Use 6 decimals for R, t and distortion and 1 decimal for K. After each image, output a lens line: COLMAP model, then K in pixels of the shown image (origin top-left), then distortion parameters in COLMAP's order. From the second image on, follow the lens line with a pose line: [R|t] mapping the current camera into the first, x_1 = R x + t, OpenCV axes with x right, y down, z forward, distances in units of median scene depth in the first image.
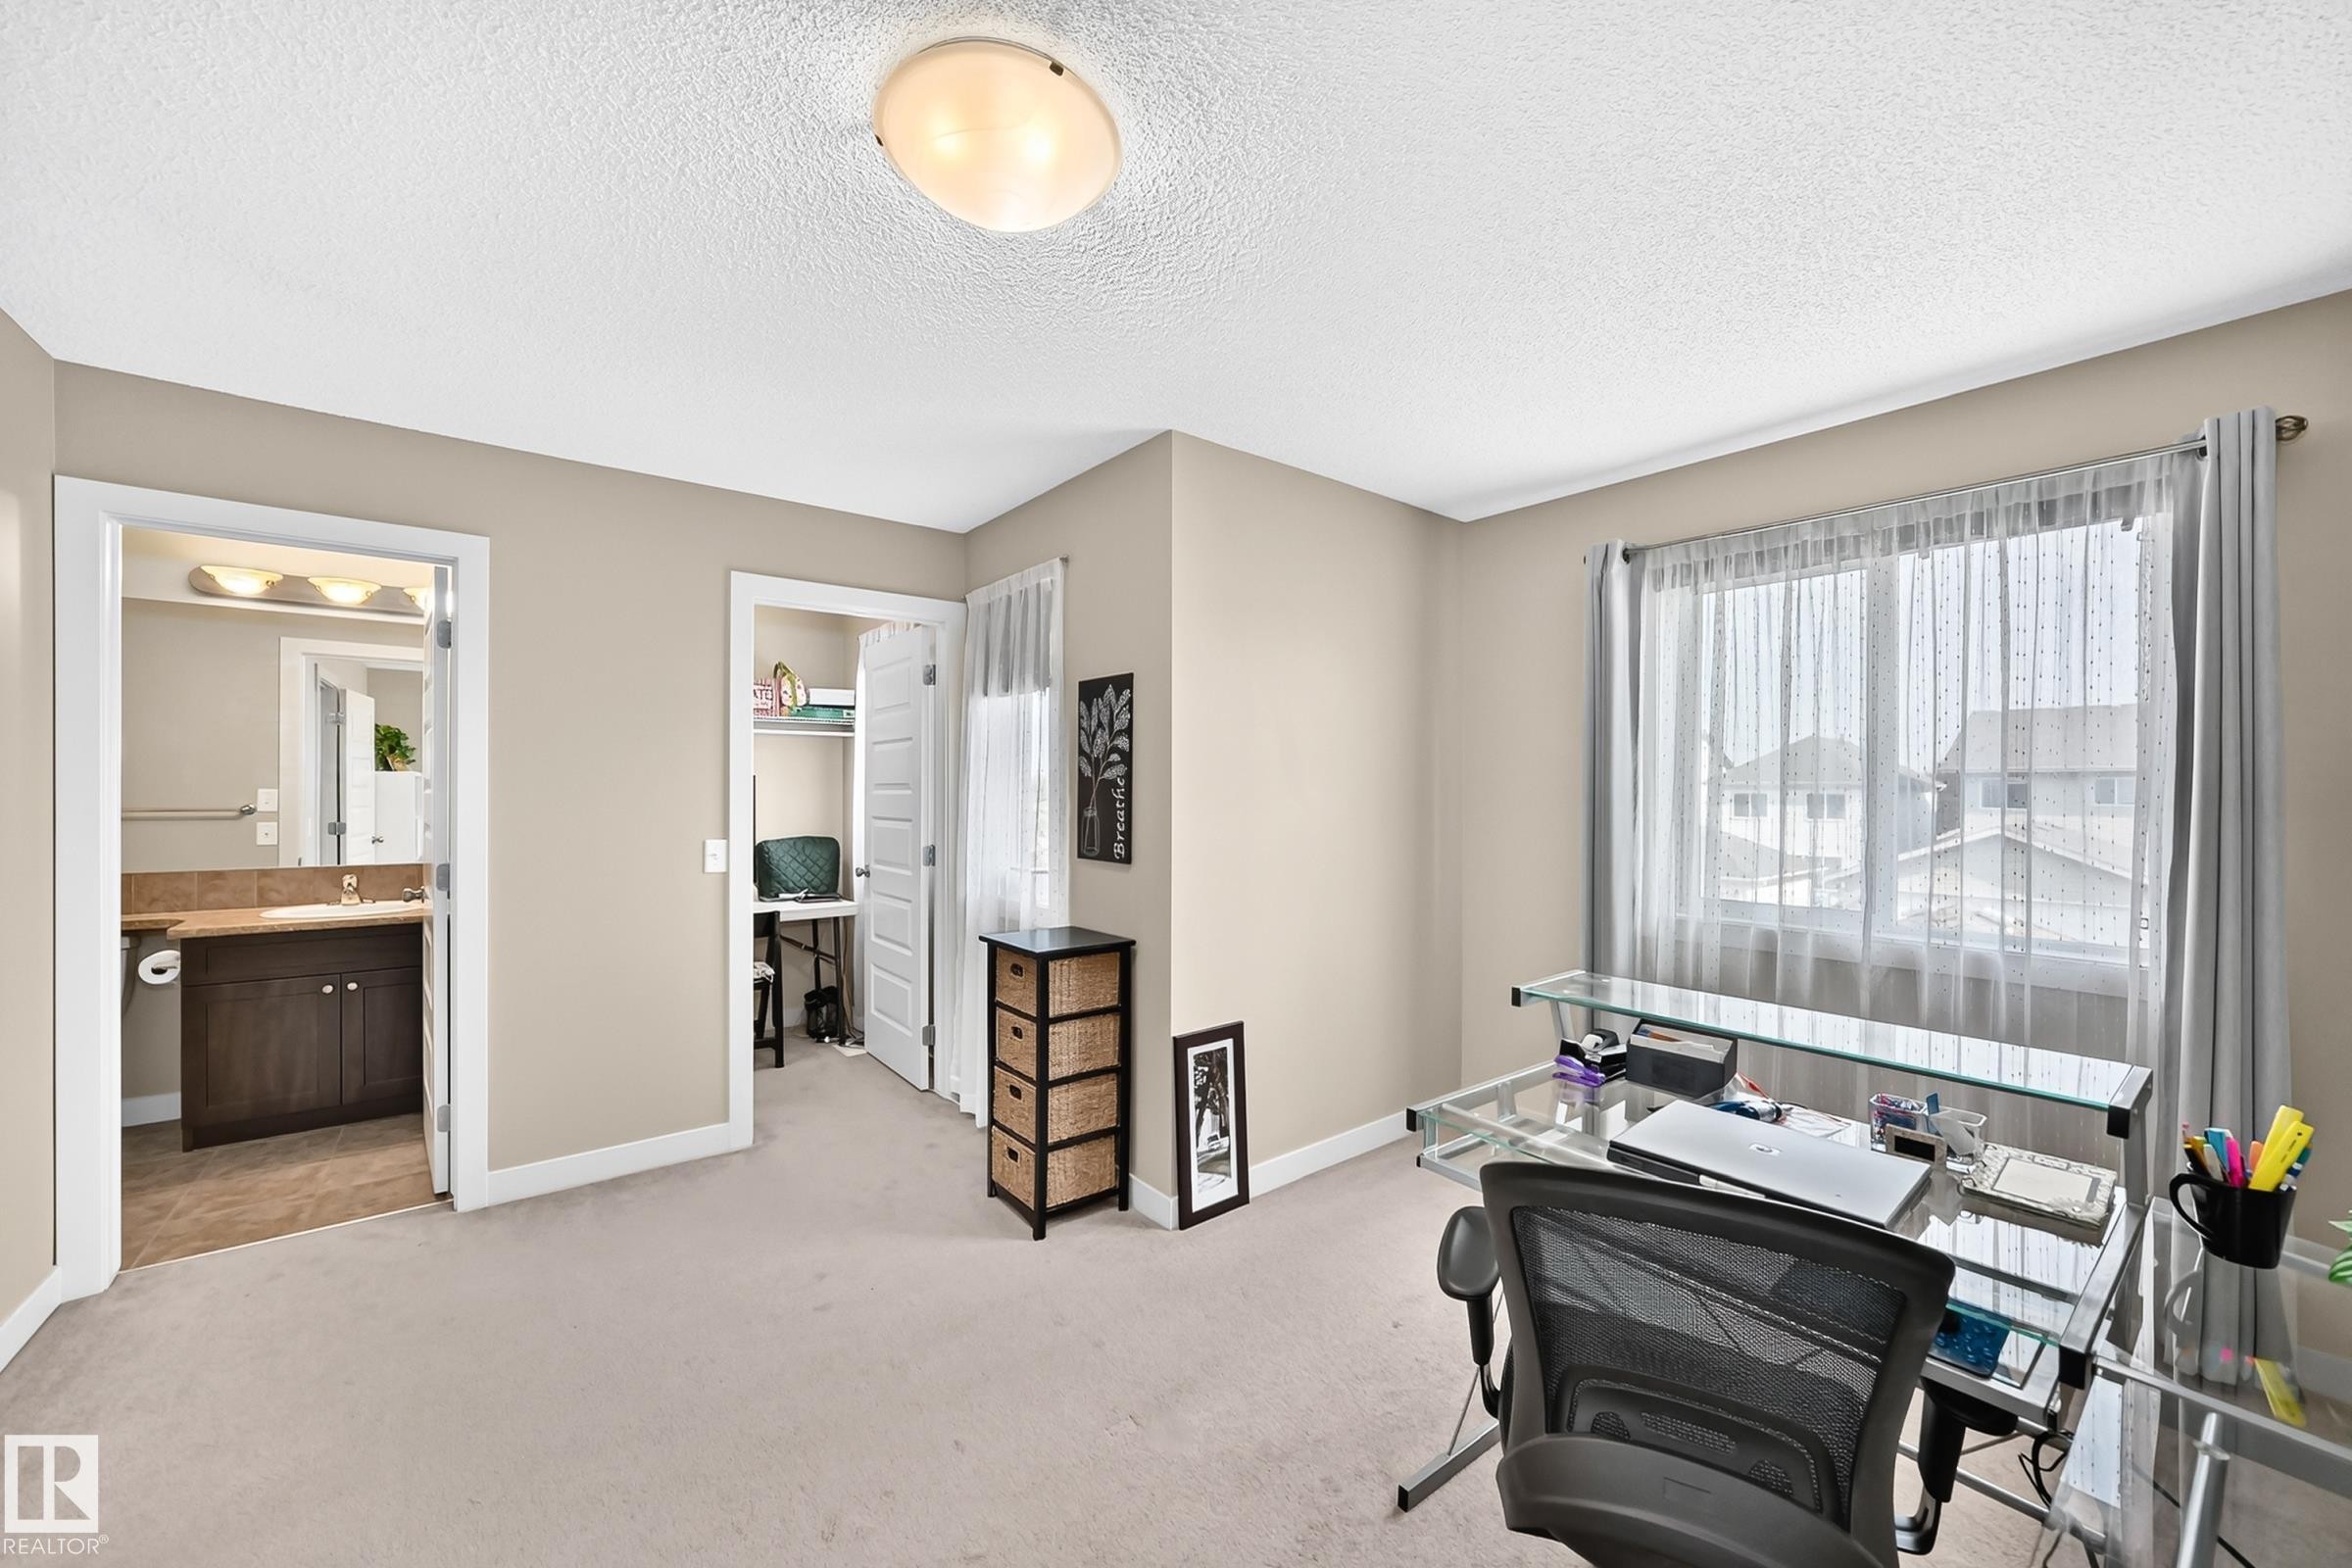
lens RADIAL K [[882.8, 0, 1175.6], [0, 882.8, 791.8], [0, 0, 1]] dist [-0.000141, 0.000007]
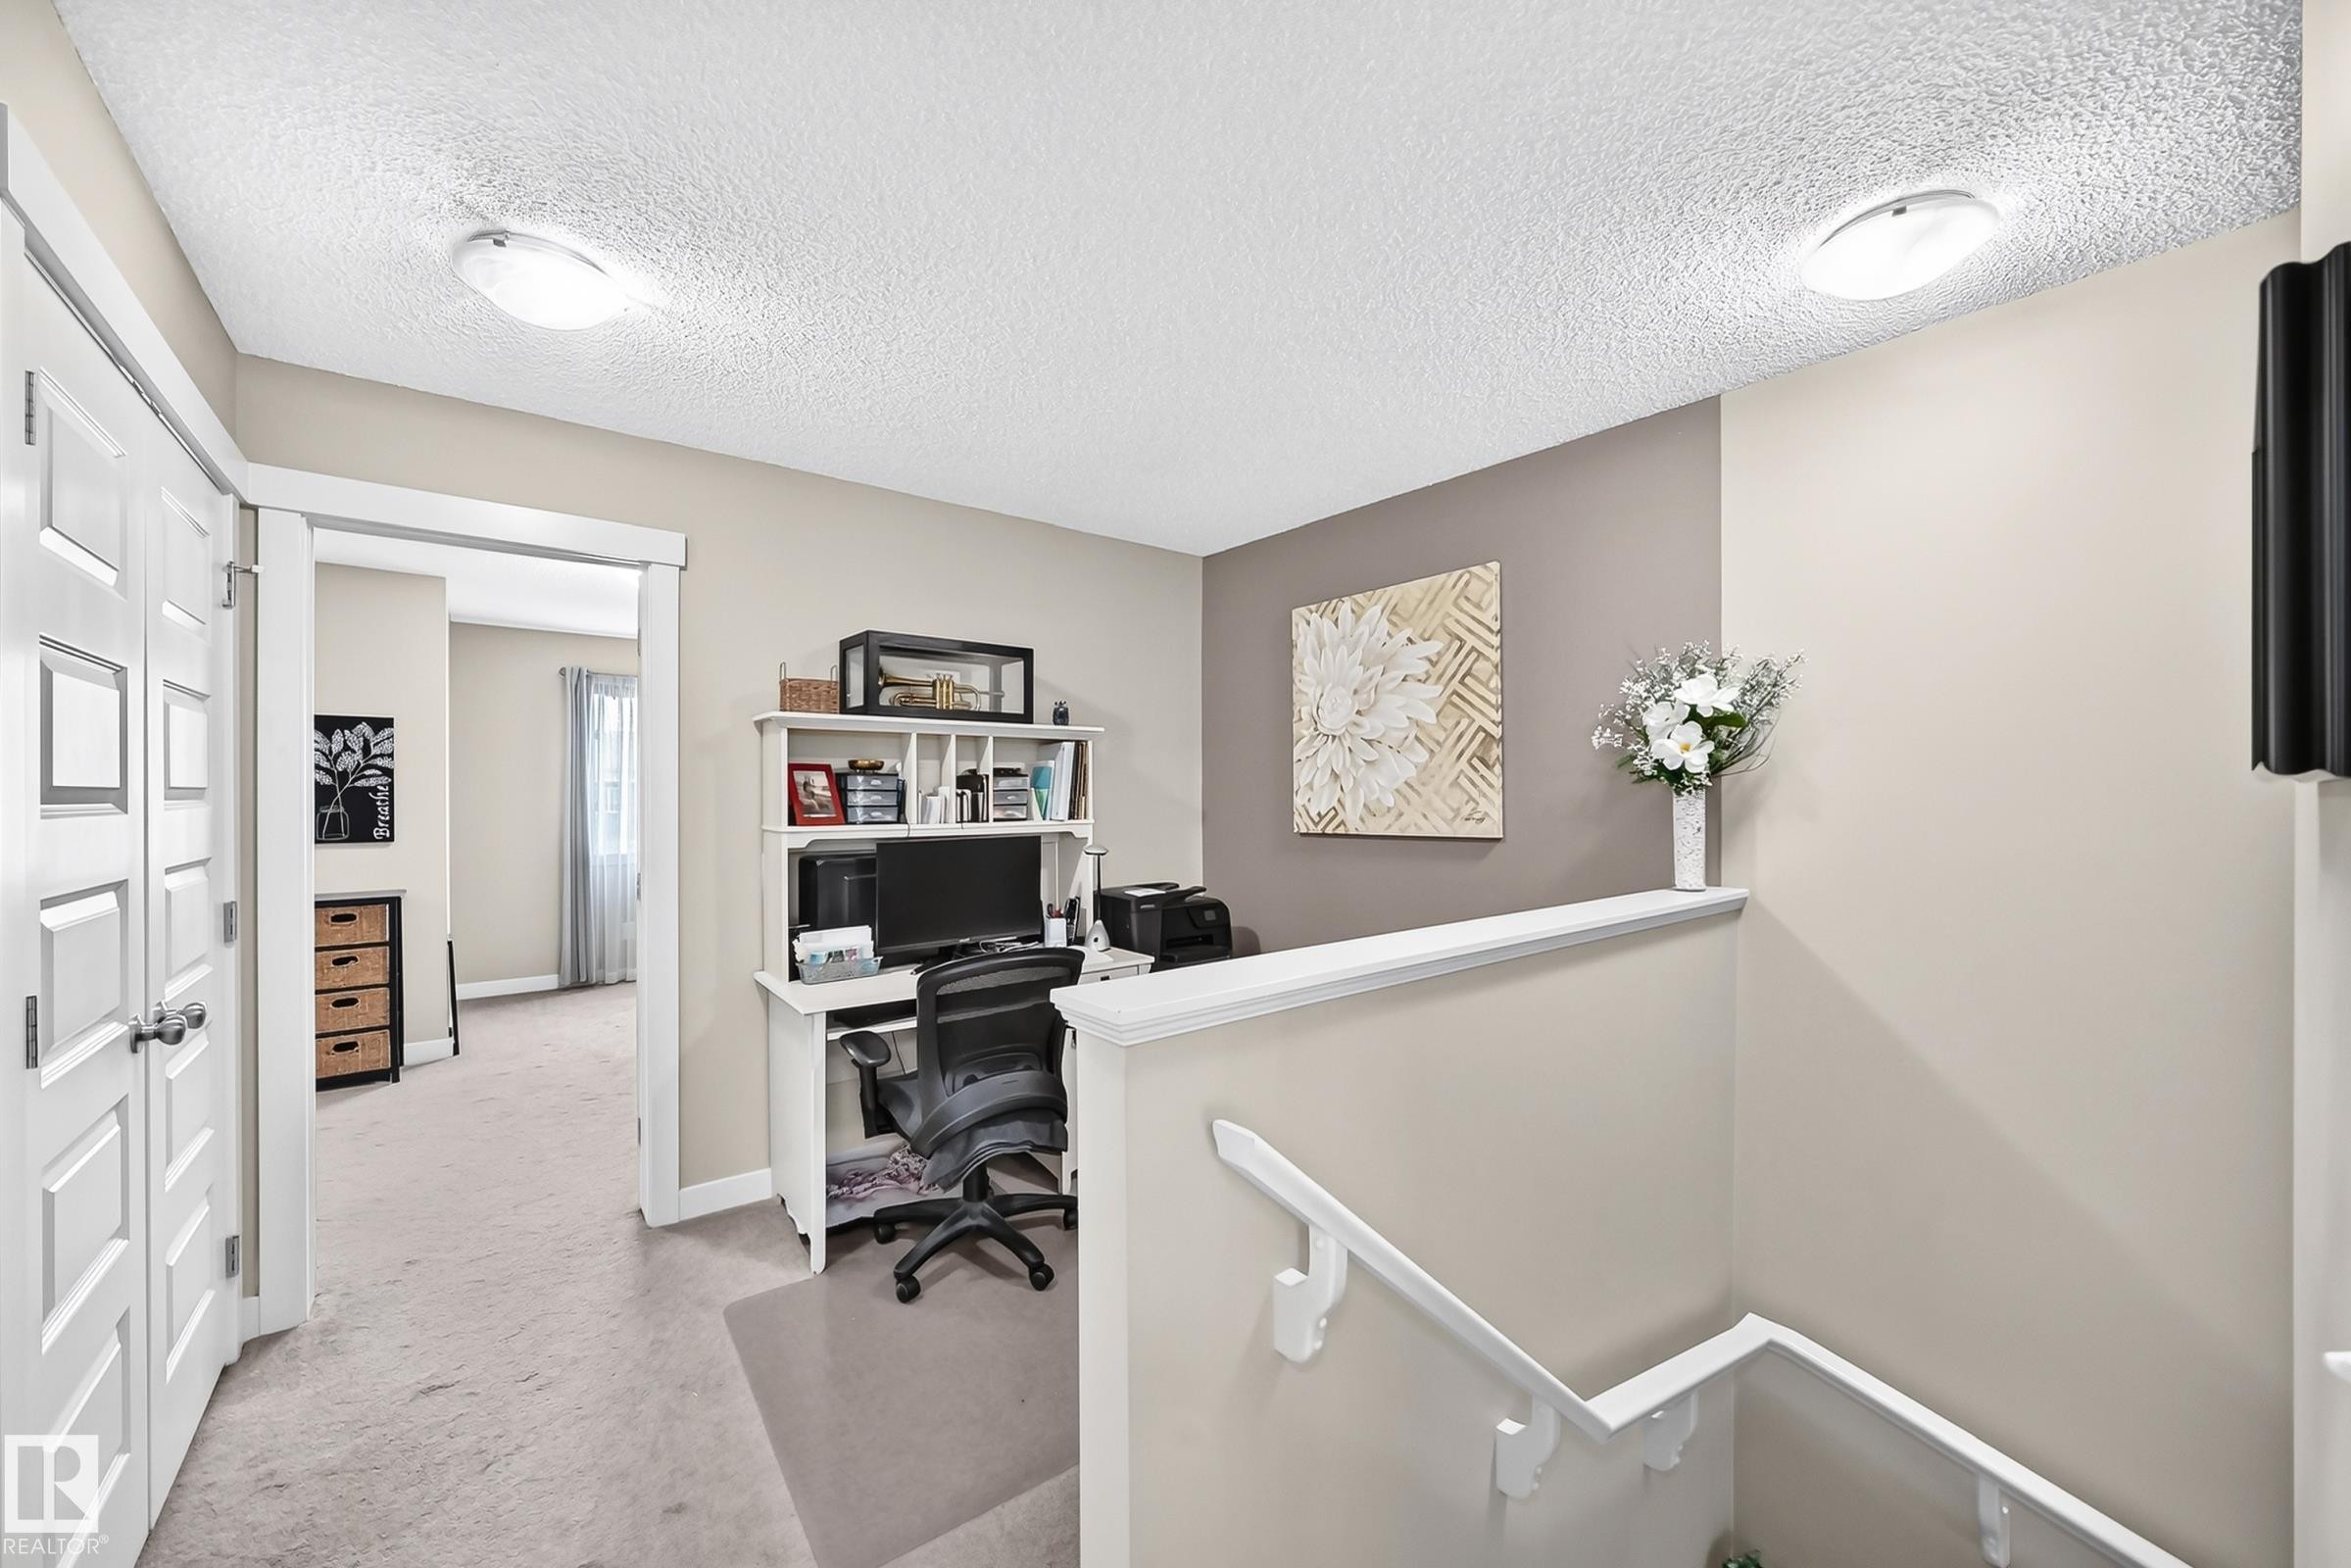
lens RADIAL K [[882.5, 0, 1174.6], [0, 882.5, 790.2], [0, 0, 1]] dist [-0.000141, 0.000007]
pose [[-0.014925, -0.006791, 0.999866, -1.542857], [0.008386, 0.999941, 0.006917, -0.007079], [-0.999853, 0.008488, -0.014867, -0.324423]]
